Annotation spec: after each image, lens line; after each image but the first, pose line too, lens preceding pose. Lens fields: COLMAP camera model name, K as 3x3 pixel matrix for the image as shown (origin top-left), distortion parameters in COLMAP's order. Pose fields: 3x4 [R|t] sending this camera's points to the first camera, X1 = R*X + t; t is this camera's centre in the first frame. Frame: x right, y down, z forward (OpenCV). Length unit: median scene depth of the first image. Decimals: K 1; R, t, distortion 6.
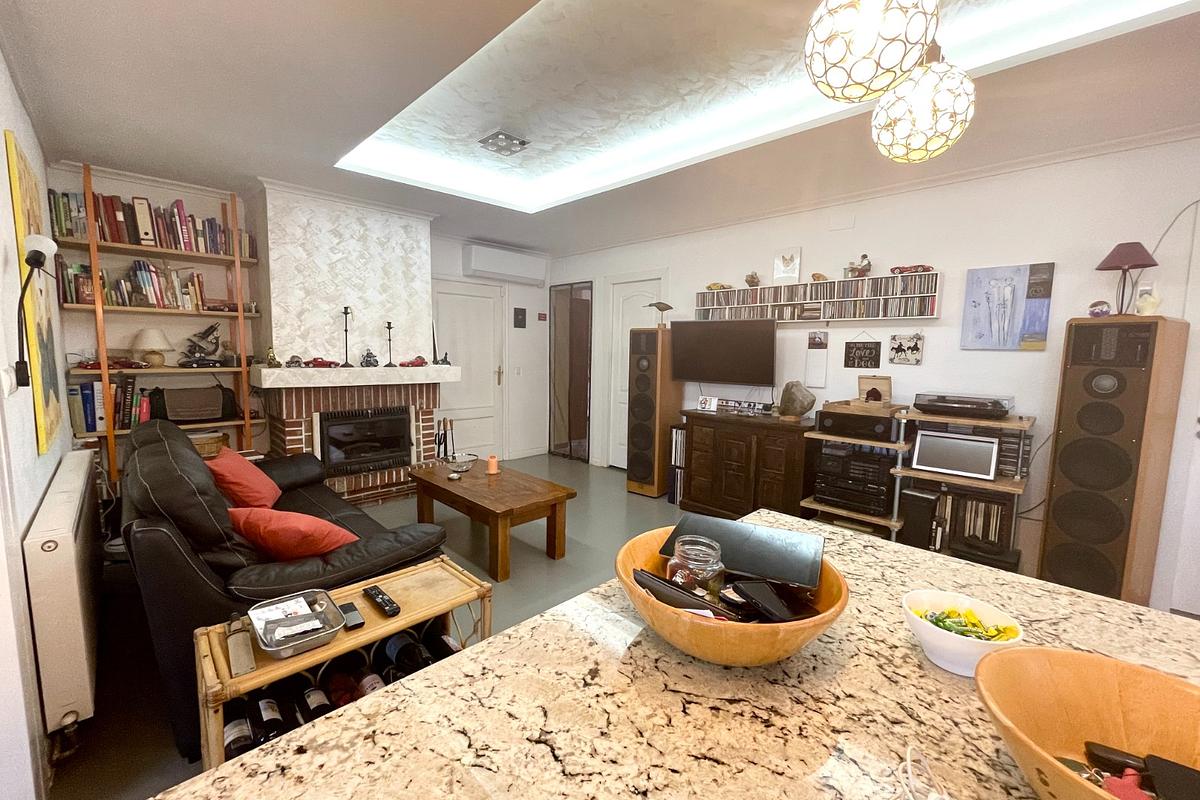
lens RADIAL K [[484.3, 0, 589.9], [0, 484.3, 396.9], [0, 0, 1]] dist [-0.001954, -0.000514]
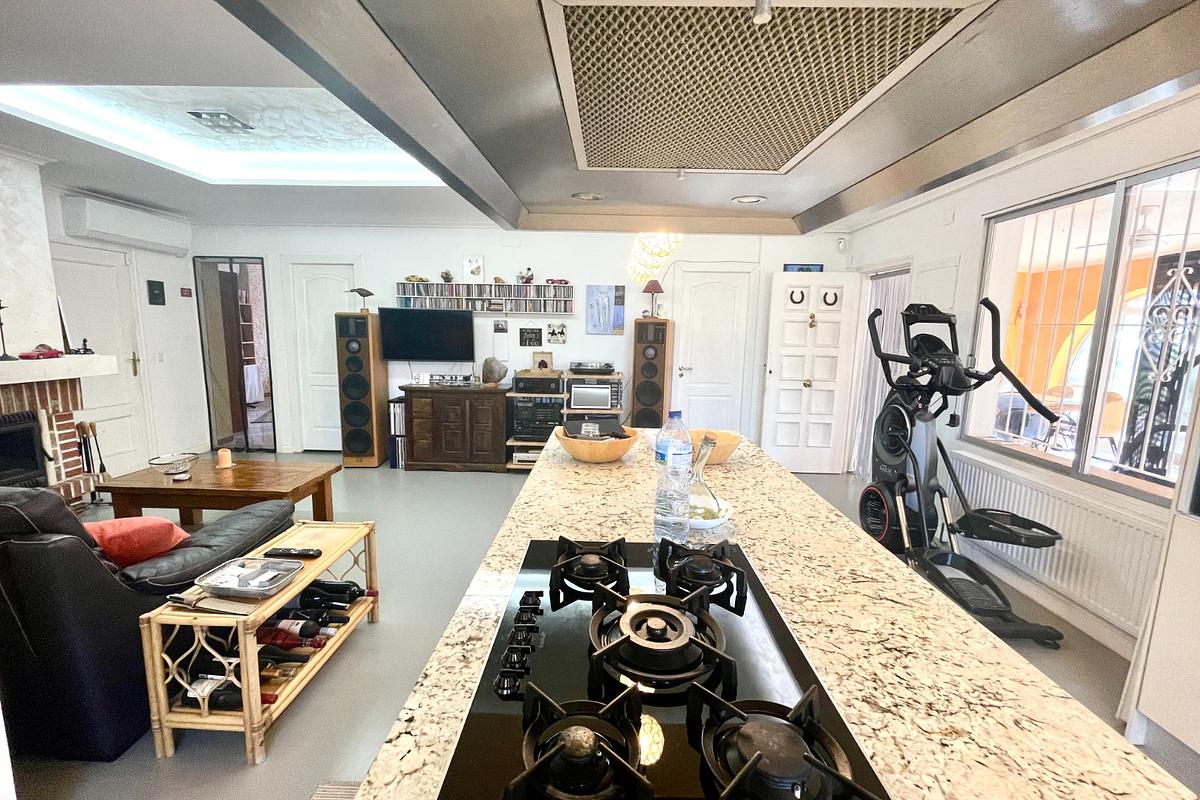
lens RADIAL K [[484.3, 0, 589.9], [0, 484.3, 396.9], [0, 0, 1]] dist [-0.001954, -0.000514]
pose [[0.727690, -0.097101, 0.678999, -0.292029], [0.060712, 0.995162, 0.077248, -0.009336], [-0.683214, -0.014989, 0.730064, -0.171679]]
